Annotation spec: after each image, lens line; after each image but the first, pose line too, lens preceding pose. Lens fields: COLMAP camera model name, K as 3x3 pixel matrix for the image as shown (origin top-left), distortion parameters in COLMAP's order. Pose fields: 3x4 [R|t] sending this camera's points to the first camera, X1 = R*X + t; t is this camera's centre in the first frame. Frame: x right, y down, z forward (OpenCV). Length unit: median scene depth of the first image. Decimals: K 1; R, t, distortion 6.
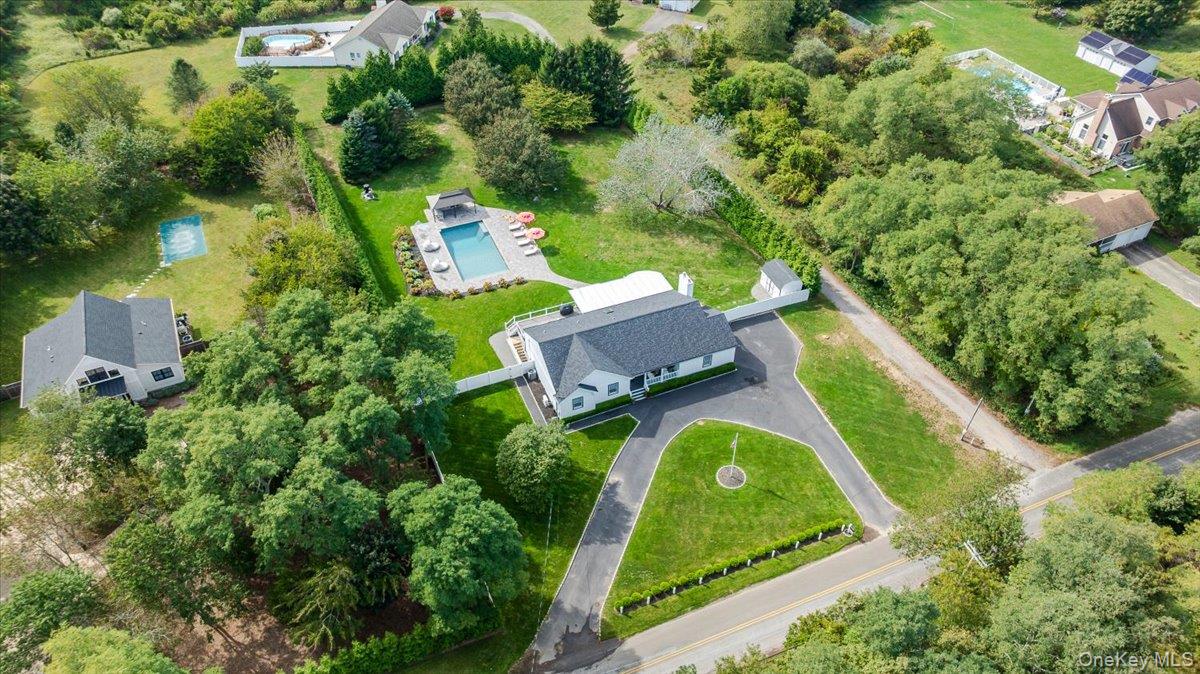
lens RADIAL K [[827.7, 0, 599.2], [0, 827.7, 338.0], [0, 0, 1]] dist [0.001085, -0.000294]
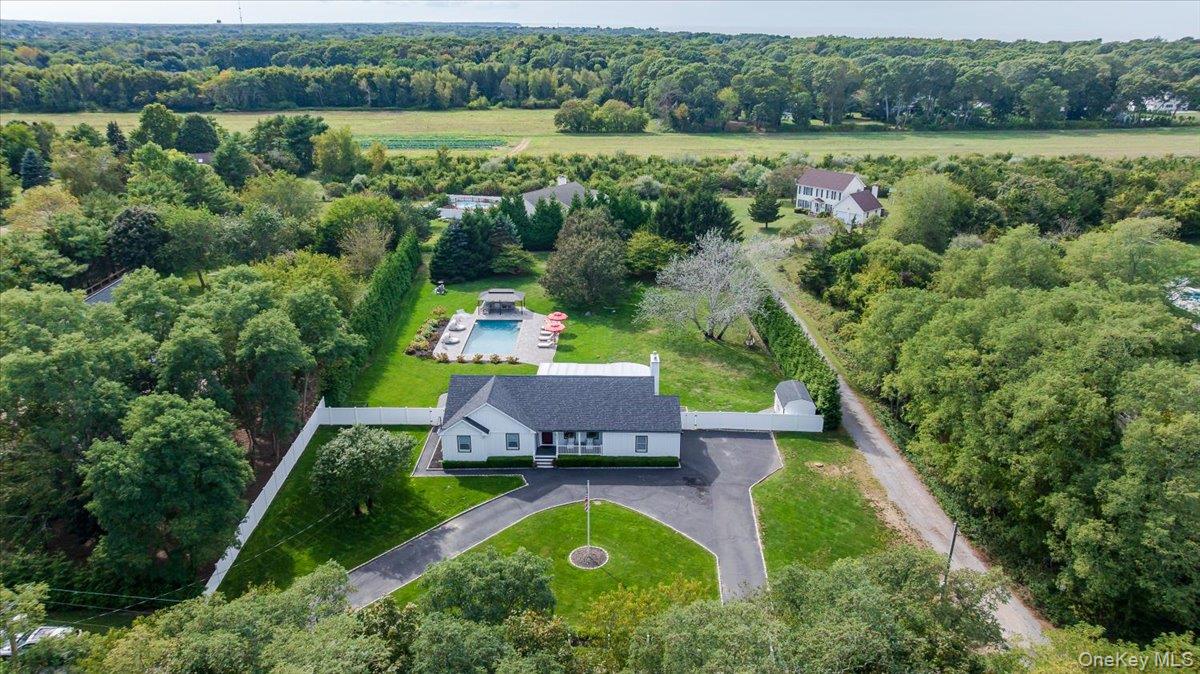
lens RADIAL K [[827.7, 0, 599.8], [0, 827.7, 333.2], [0, 0, 1]] dist [0.001085, -0.000294]
pose [[0.921465, 0.139374, -0.362598, 0.371089], [-0.263629, 0.909929, -0.320201, 0.198400], [0.285311, 0.390645, 0.875211, 0.244571]]
